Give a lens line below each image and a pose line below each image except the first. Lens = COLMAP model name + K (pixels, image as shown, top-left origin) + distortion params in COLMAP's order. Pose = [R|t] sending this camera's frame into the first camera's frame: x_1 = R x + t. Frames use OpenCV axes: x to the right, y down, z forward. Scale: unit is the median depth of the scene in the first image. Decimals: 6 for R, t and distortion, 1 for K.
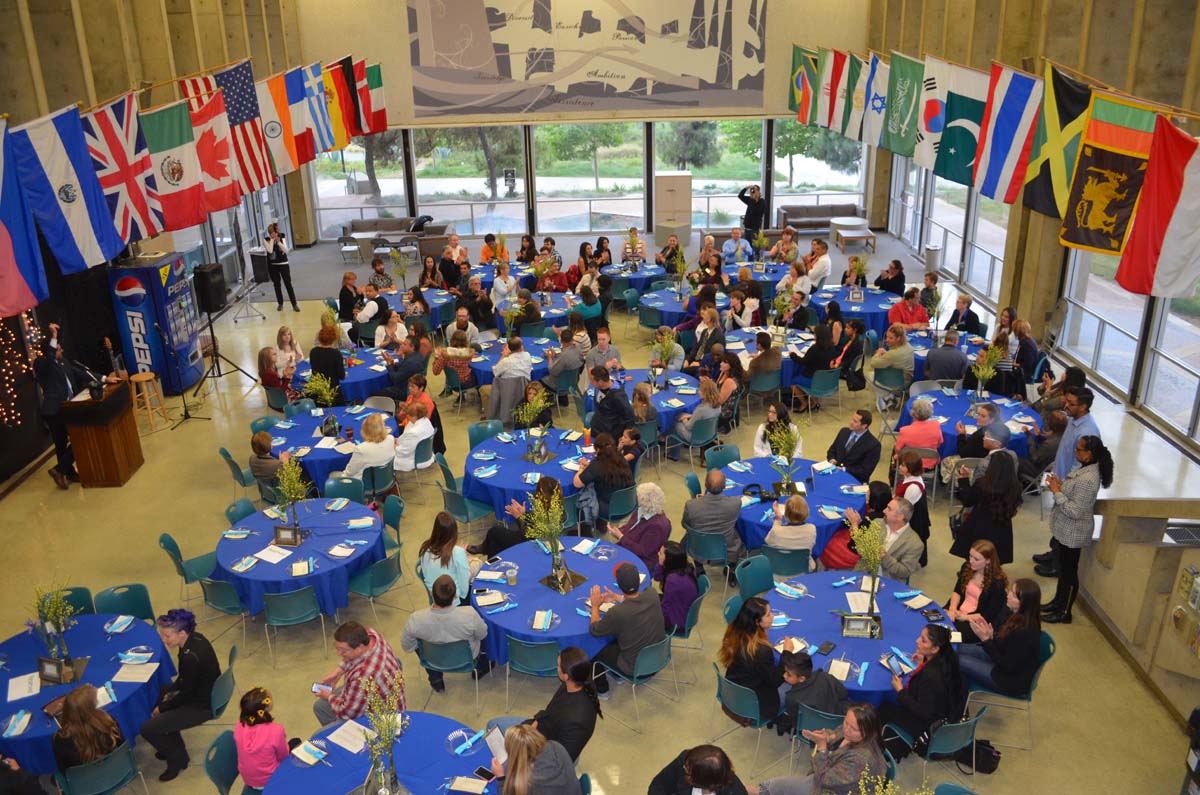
lens RADIAL K [[943.2, 0, 599.3], [0, 943.2, 398.0], [0, 0, 1]] dist [-0.082411, 0.007080]
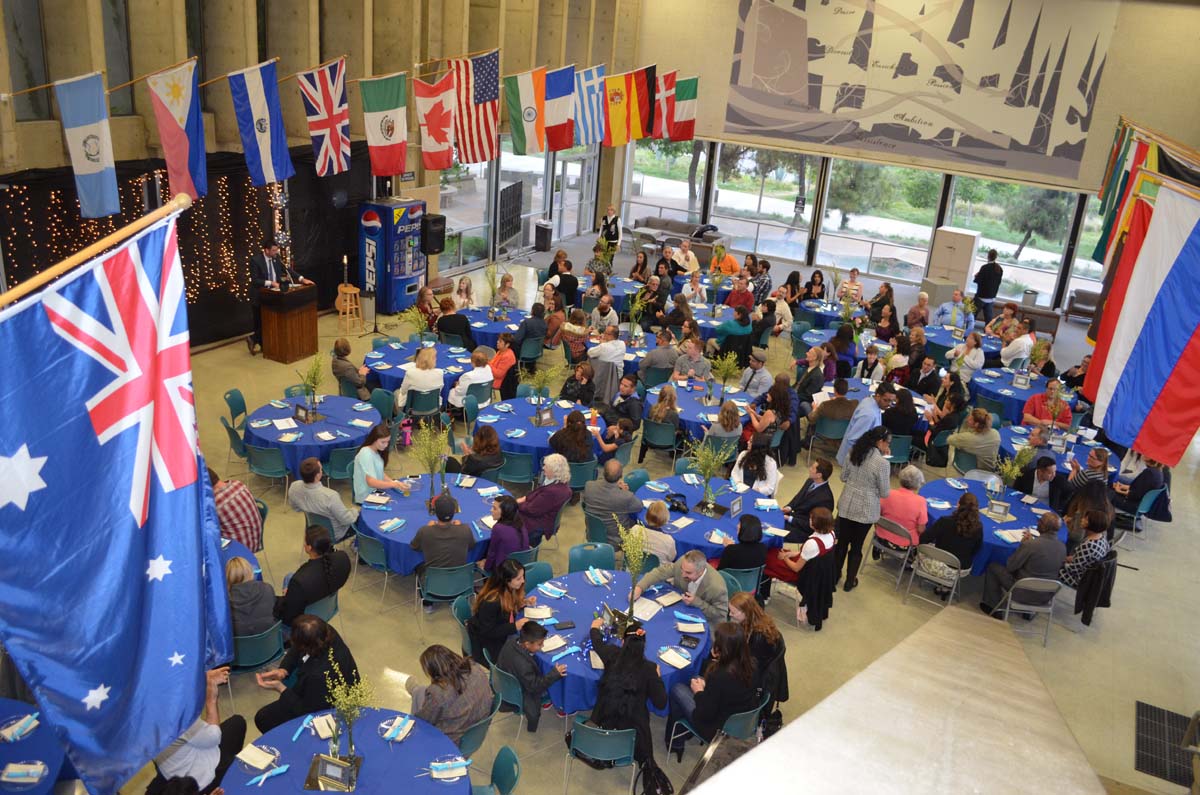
lens RADIAL K [[943.2, 0, 602.3], [0, 943.2, 398.0], [0, 0, 1]] dist [-0.082411, 0.007080]
pose [[0.871874, 0.257422, -0.416616, 0.206619], [-0.269308, 0.962550, 0.031154, -0.007947], [0.409034, 0.085035, 0.908549, 0.009034]]
